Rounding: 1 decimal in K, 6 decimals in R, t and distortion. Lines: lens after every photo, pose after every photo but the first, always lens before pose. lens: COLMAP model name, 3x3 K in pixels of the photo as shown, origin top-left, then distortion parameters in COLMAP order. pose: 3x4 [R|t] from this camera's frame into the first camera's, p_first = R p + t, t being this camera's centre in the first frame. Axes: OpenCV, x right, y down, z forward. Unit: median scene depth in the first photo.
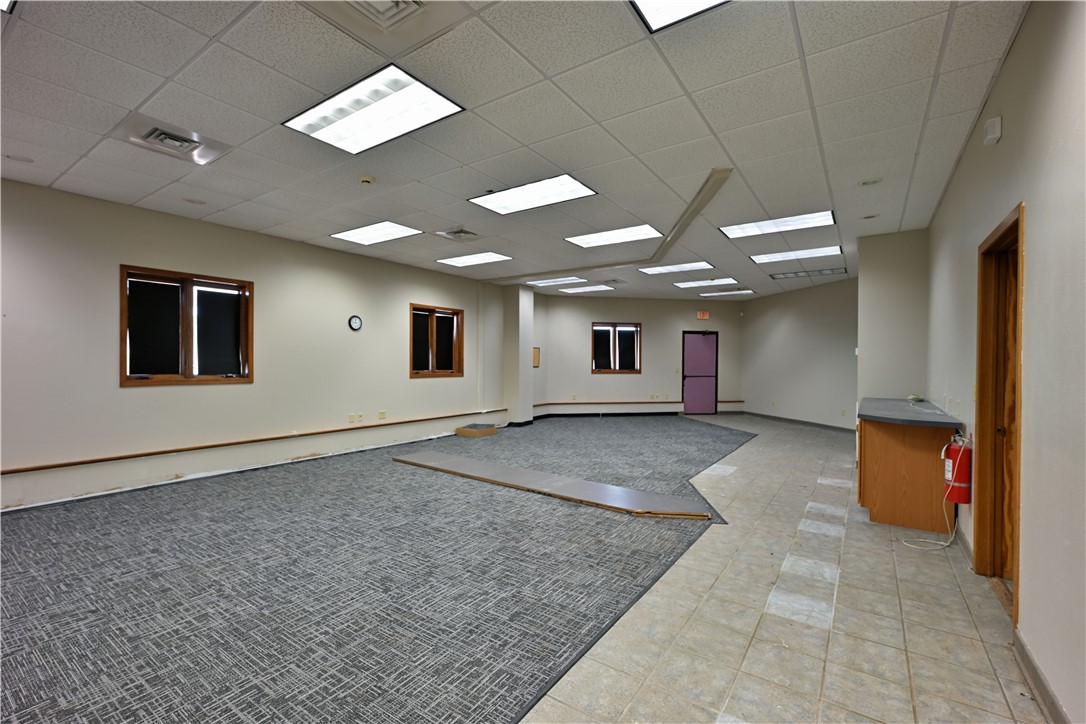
lens RADIAL K [[475.7, 0, 540.6], [0, 475.7, 365.2], [0, 0, 1]] dist [0.000040, -0.000317]
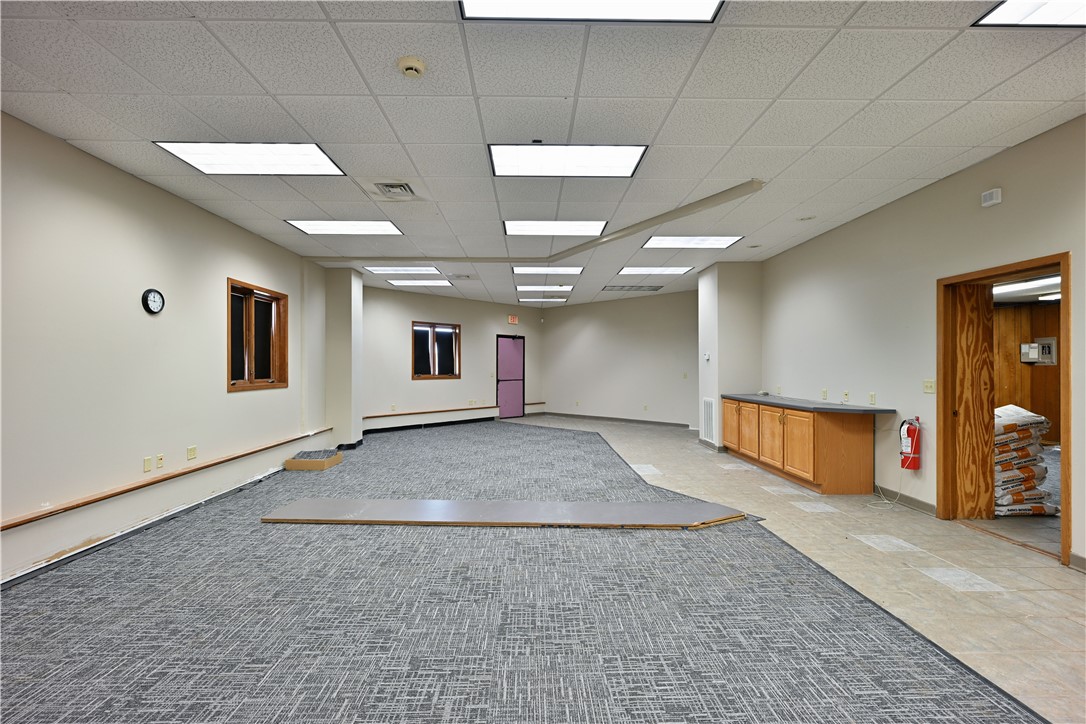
lens RADIAL K [[475.7, 0, 542.3], [0, 475.7, 368.6], [0, 0, 1]] dist [0.000040, -0.000317]
pose [[0.809966, -0.008364, 0.586418, -0.356532], [0.009195, 0.999957, 0.001562, -0.002880], [-0.586405, 0.004127, 0.810007, 0.251451]]
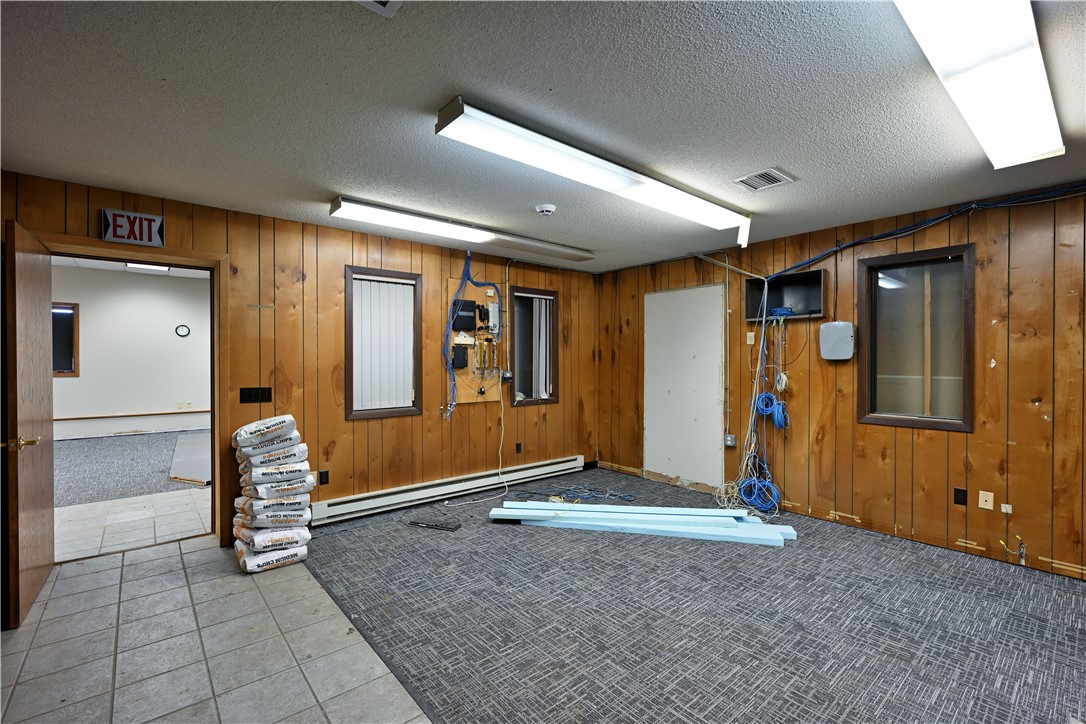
lens RADIAL K [[491.7, 0, 543.2], [0, 491.7, 362.2], [0, 0, 1]] dist [0.010379, 0.000060]
pose [[0.961944, -0.004011, -0.273219, 0.939692], [0.002762, 0.999984, -0.004954, 0.005475], [0.273234, 0.004011, 0.961939, -0.015605]]
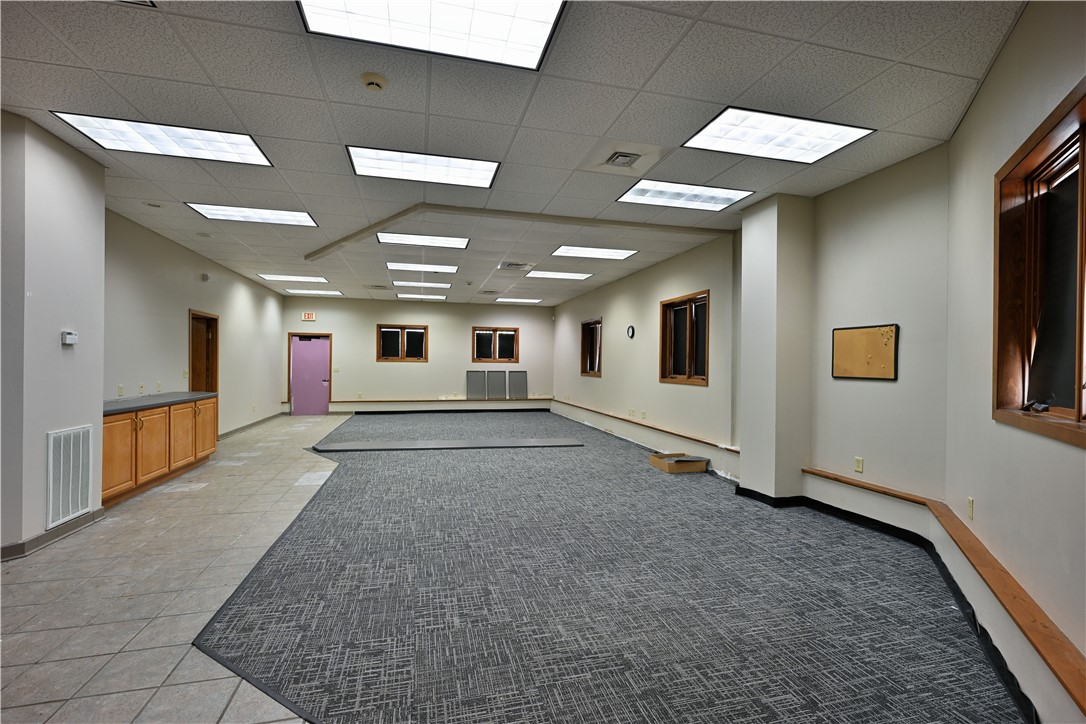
lens RADIAL K [[475.7, 0, 545.1], [0, 475.7, 368.6], [0, 0, 1]] dist [0.000040, -0.000317]
pose [[-0.650440, -0.003117, -0.759551, 0.679180], [-0.016768, 0.999807, 0.010257, -0.006402], [0.759373, 0.019408, -0.650367, 1.668328]]
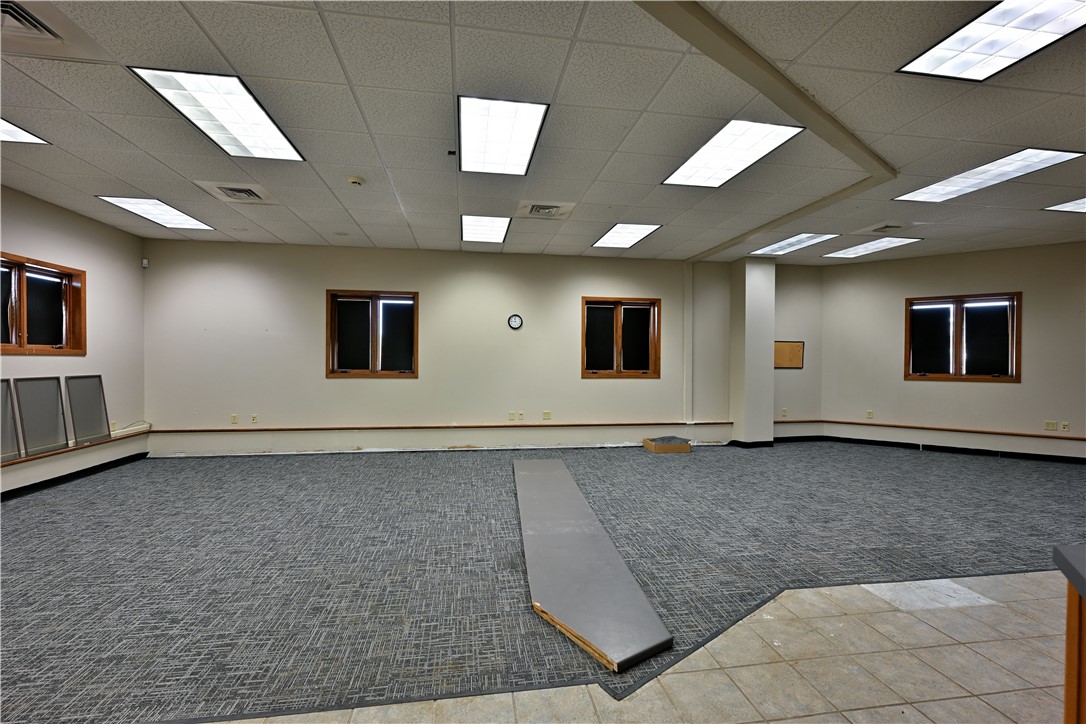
lens RADIAL K [[475.7, 0, 537.9], [0, 475.7, 365.6], [0, 0, 1]] dist [0.000040, -0.000317]
pose [[0.686231, 0.007921, -0.727341, 0.392157], [-0.007422, 0.999965, 0.003888, -0.000334], [0.727346, 0.002730, 0.686266, 0.354261]]
